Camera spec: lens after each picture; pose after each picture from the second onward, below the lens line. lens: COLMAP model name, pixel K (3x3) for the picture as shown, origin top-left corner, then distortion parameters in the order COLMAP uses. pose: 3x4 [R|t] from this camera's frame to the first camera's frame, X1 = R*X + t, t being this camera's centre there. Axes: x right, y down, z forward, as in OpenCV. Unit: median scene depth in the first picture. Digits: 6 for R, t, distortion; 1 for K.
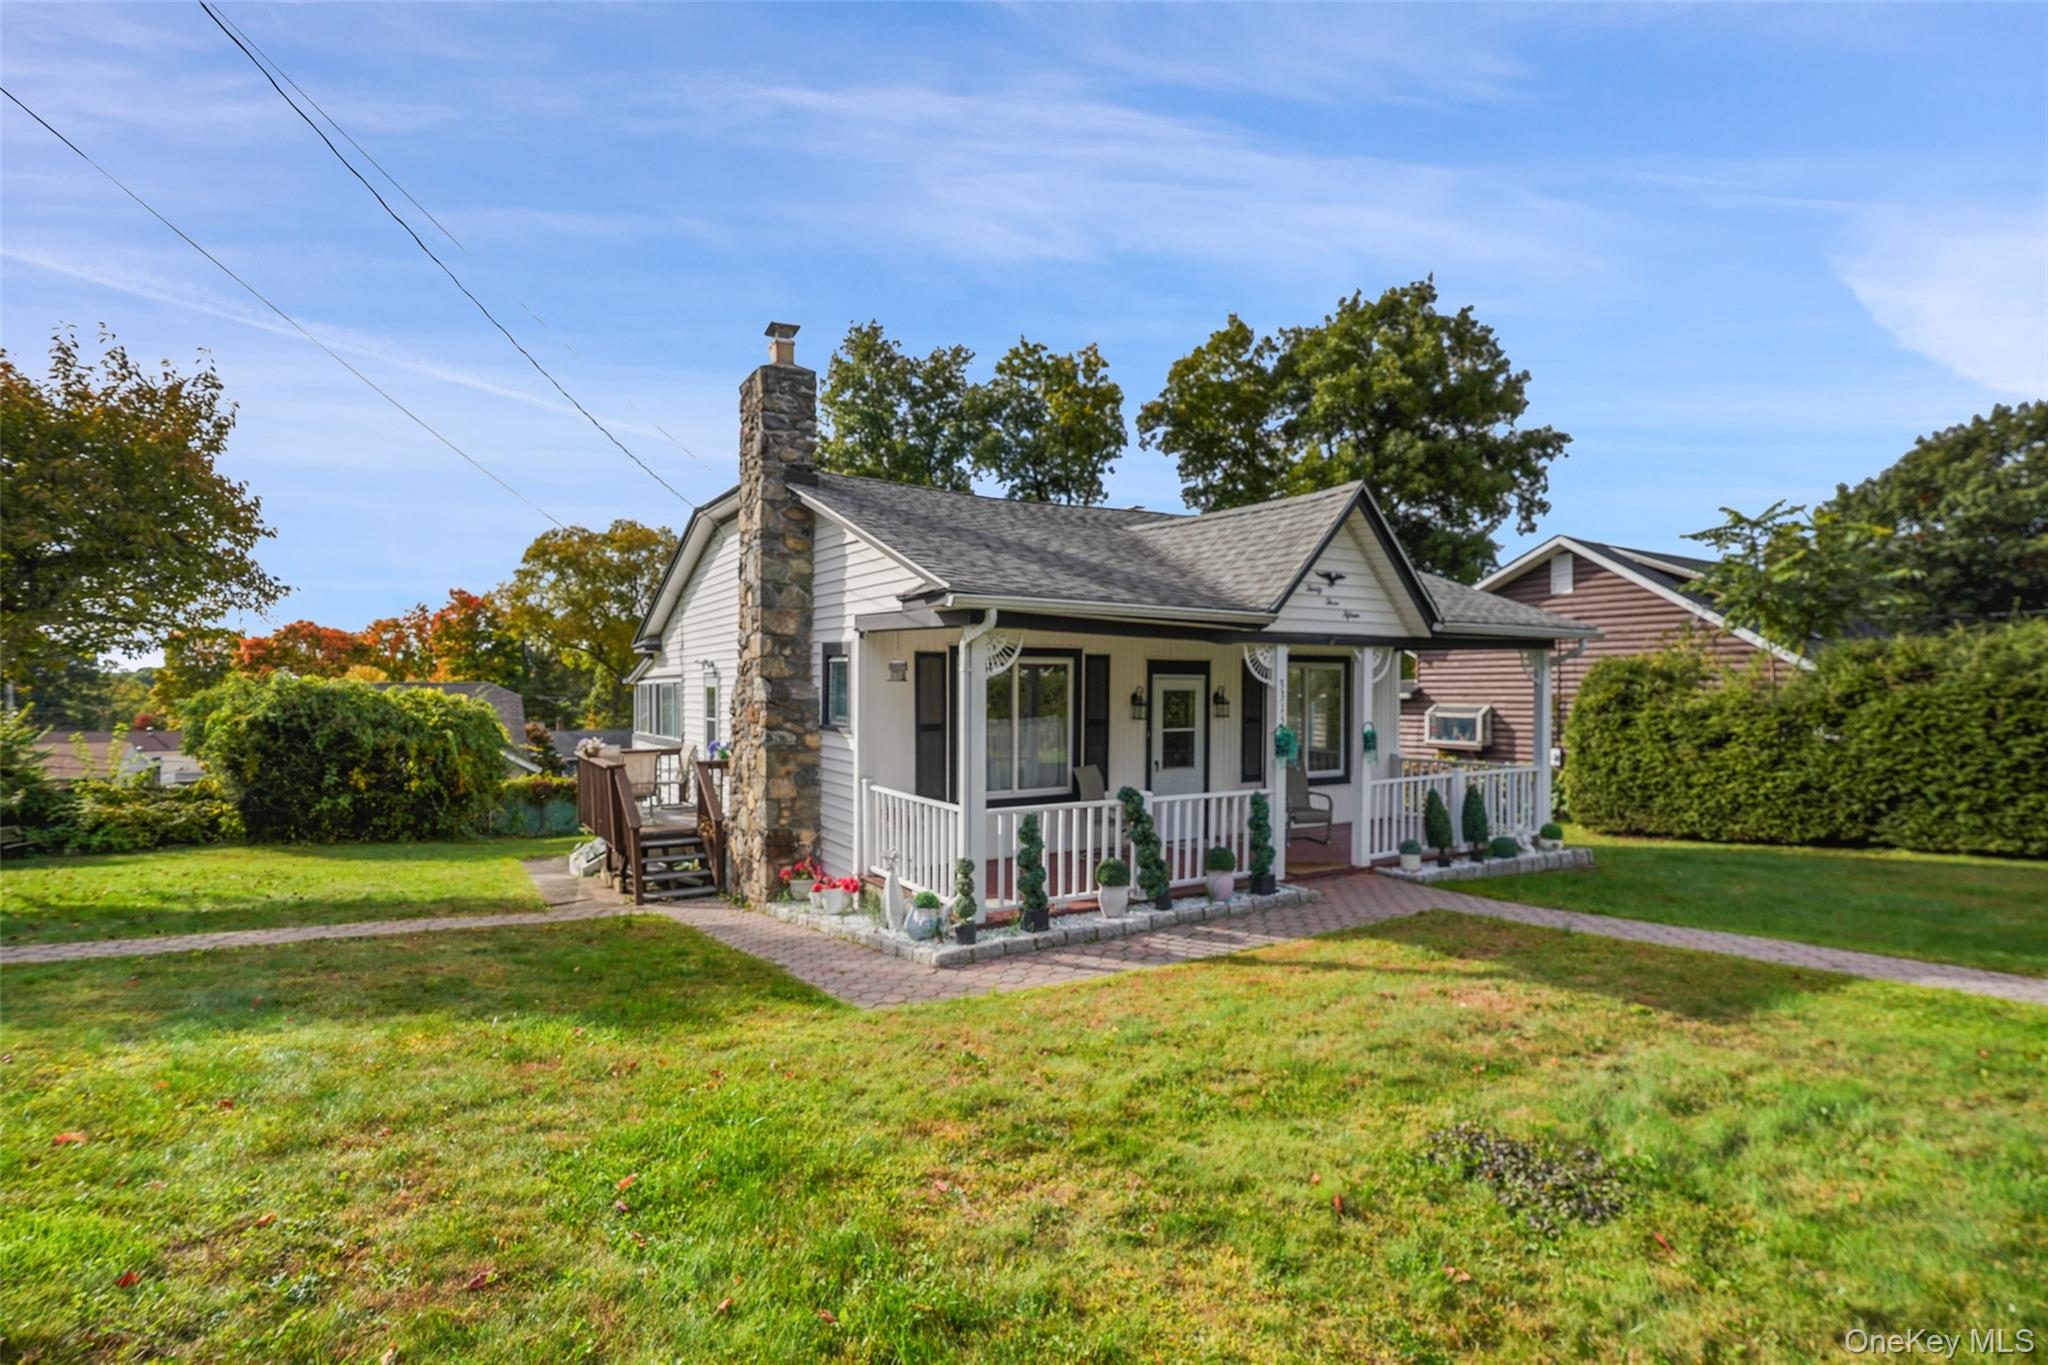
lens RADIAL K [[963.1, 0, 1017.7], [0, 963.1, 693.7], [0, 0, 1]] dist [-0.002286, 0.002759]
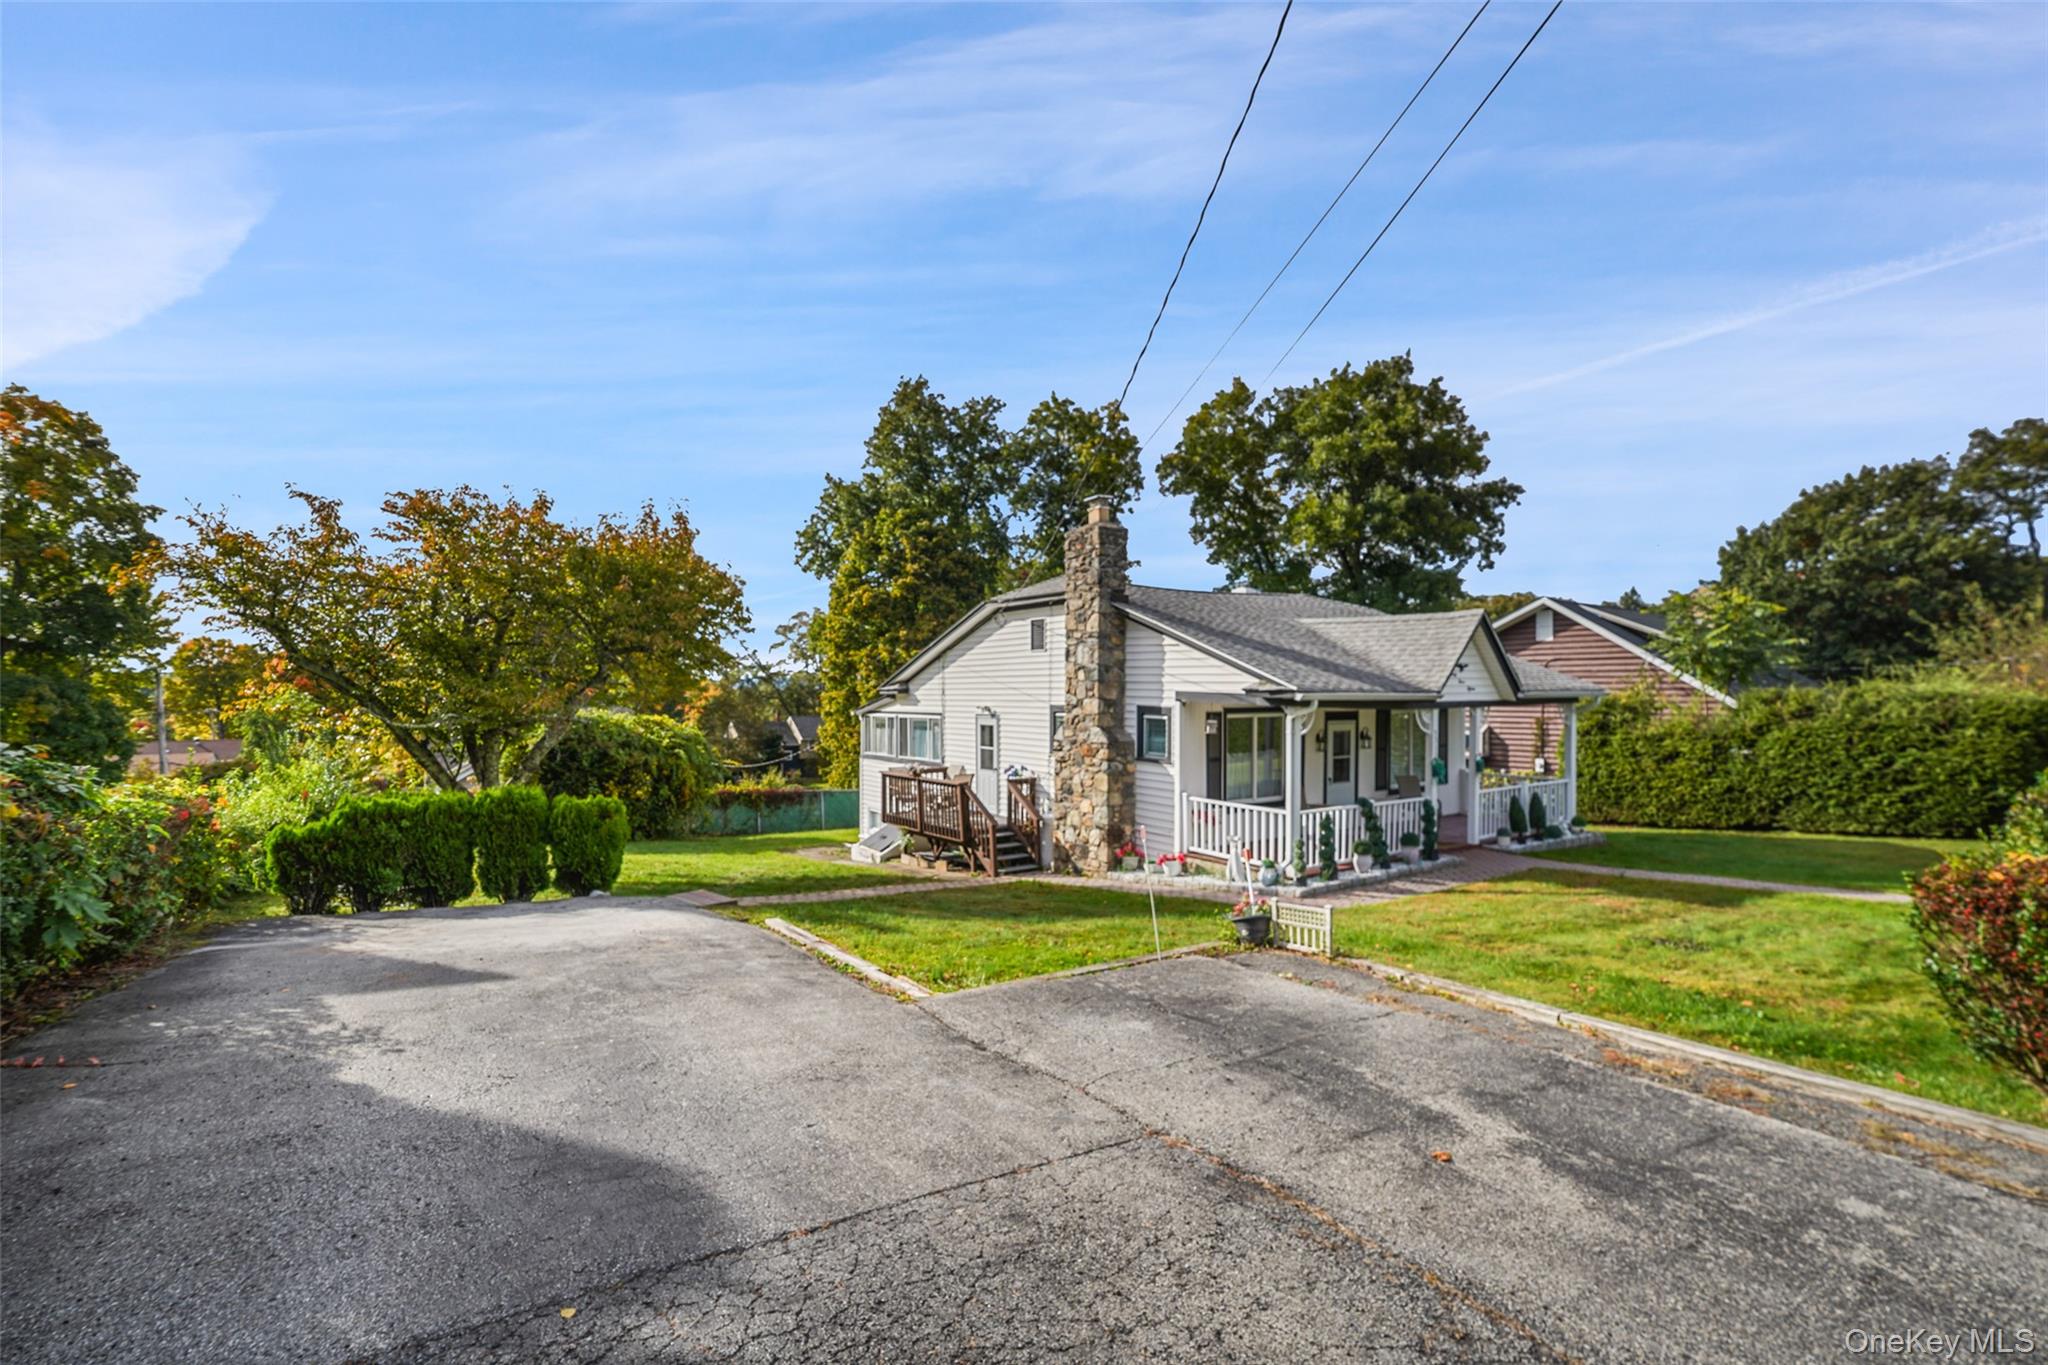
lens RADIAL K [[937.5, 0, 1018.6], [0, 937.5, 693.4], [0, 0, 1]] dist [-0.006609, 0.005505]
pose [[0.998511, -0.002458, 0.054499, -0.234036], [0.002521, 0.999996, -0.001091, -0.034672], [-0.054496, 0.001227, 0.998513, -0.248402]]
